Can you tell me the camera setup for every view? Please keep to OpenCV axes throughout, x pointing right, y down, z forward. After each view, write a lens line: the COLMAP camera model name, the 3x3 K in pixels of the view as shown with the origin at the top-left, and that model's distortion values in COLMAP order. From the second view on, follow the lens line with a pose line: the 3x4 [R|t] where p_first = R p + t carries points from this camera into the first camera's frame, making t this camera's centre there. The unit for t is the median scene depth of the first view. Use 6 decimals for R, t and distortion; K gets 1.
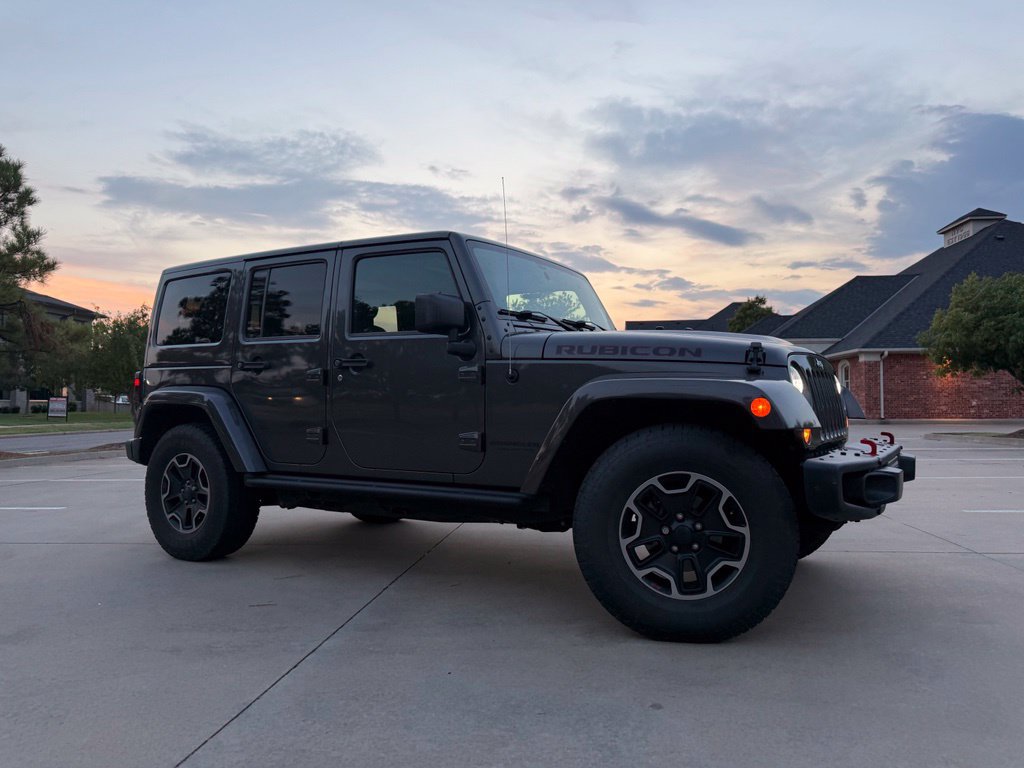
lens RADIAL K [[714.5, 0, 509.9], [0, 714.5, 393.1], [0, 0, 1]] dist [0.093770, -0.131635]
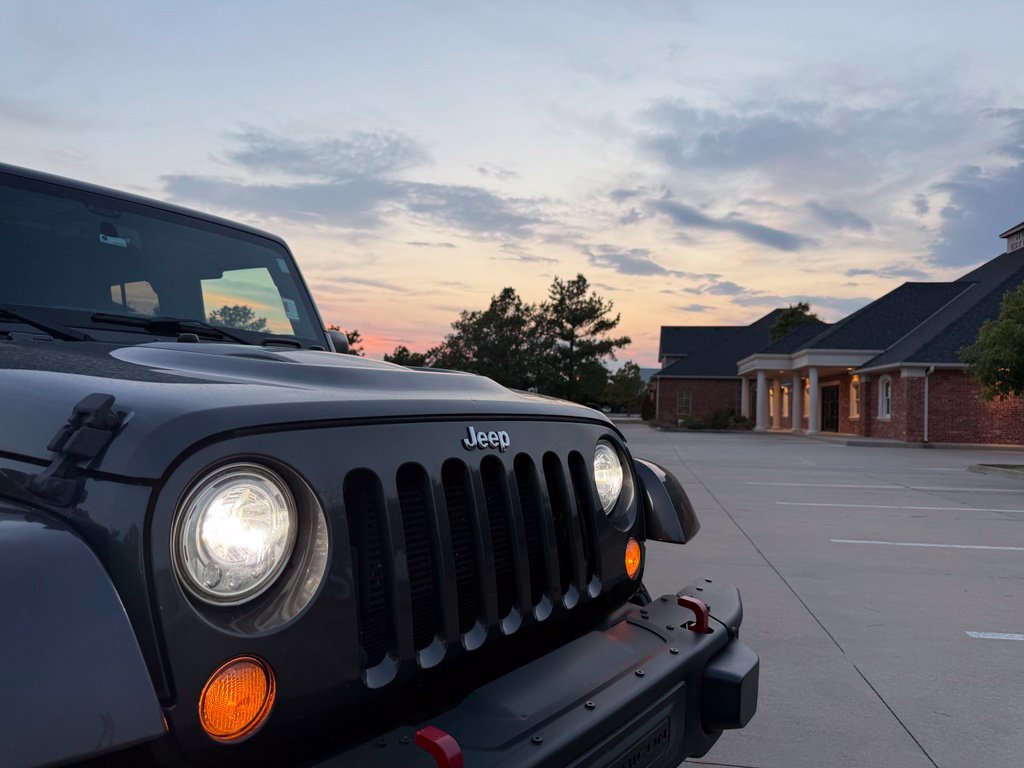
lens RADIAL K [[717.7, 0, 505.6], [0, 717.7, 387.8], [0, 0, 1]] dist [0.140644, -0.255098]
pose [[0.997537, 0.027915, -0.064346, 0.364118], [-0.028578, 0.999547, -0.009407, -0.050923], [0.064054, 0.011222, 0.997883, 0.472943]]
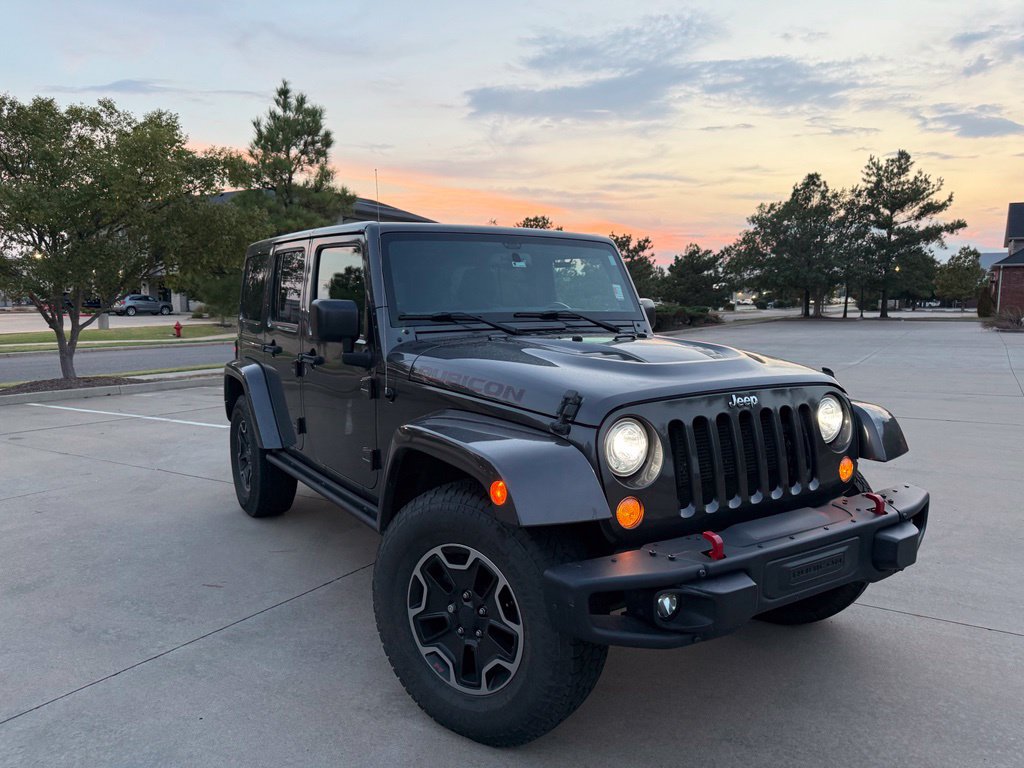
lens RADIAL K [[720.4, 0, 516.7], [0, 720.4, 381.2], [0, 0, 1]] dist [0.046892, -0.061166]
pose [[0.902420, 0.051408, -0.427781, 0.419409], [0.003085, 0.992060, 0.125727, -0.120559], [0.430847, -0.114779, 0.895096, 0.192539]]
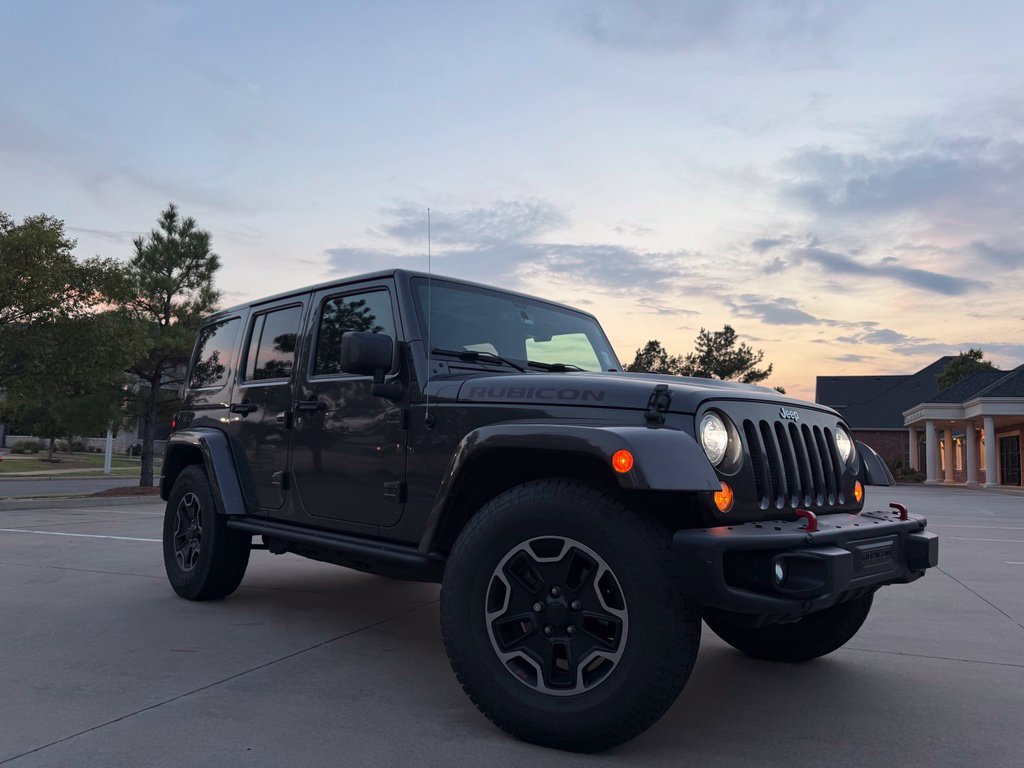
lens RADIAL K [[720.8, 0, 512.0], [0, 720.8, 384.0], [0, 0, 1]] dist [0.036575, -0.044728]
pose [[0.969093, 0.007609, -0.246580, 0.257107], [-0.029463, 0.995940, -0.085061, 0.003791], [0.244932, 0.089697, 0.965382, 0.103756]]
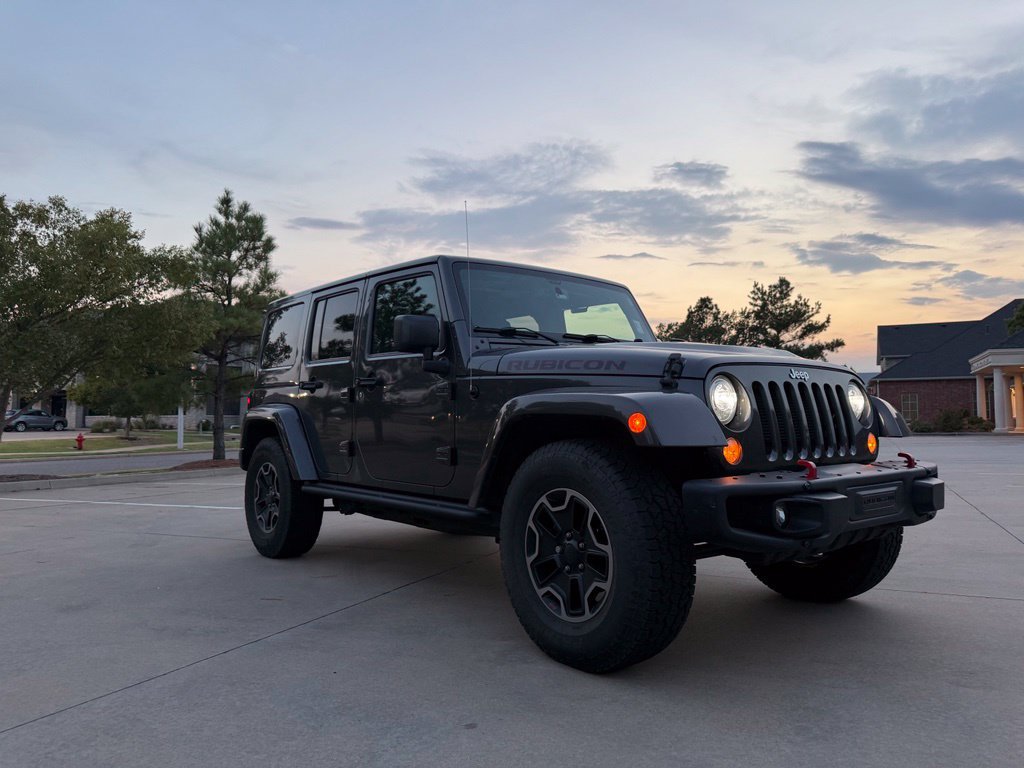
lens RADIAL K [[719.4, 0, 510.8], [0, 719.4, 375.1], [0, 0, 1]] dist [0.057617, -0.075964]
pose [[0.947809, -0.020872, -0.318156, 0.296015], [0.006384, 0.998897, -0.046511, 0.000377], [0.318776, 0.042052, 0.946897, 0.030060]]
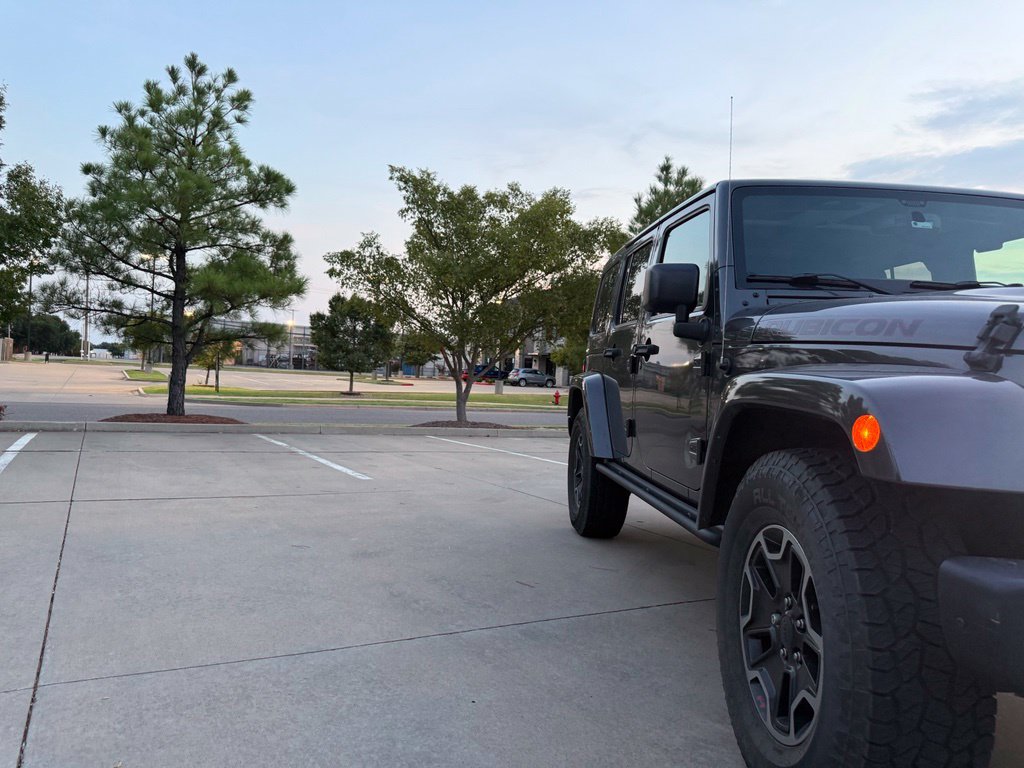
lens RADIAL K [[719.4, 0, 510.8], [0, 719.4, 375.1], [0, 0, 1]] dist [0.057617, -0.075964]
pose [[0.578955, 0.027305, -0.814902, 0.372923], [-0.036293, 0.999312, 0.007700, -0.009240], [0.814552, 0.025117, 0.579547, 0.299027]]
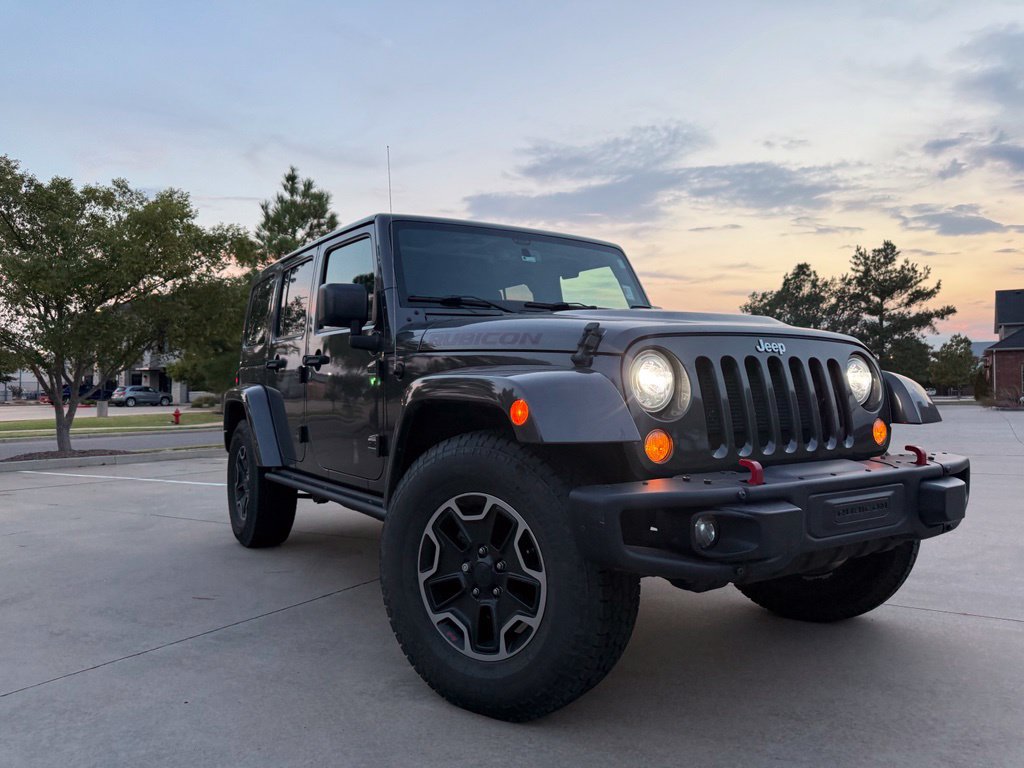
lens RADIAL K [[720.4, 0, 516.7], [0, 720.4, 381.2], [0, 0, 1]] dist [0.046892, -0.061166]
pose [[0.903533, -0.012064, -0.428349, 0.397718], [0.011649, 0.999926, -0.003592, -0.005518], [0.428360, -0.001744, 0.903606, 0.202960]]
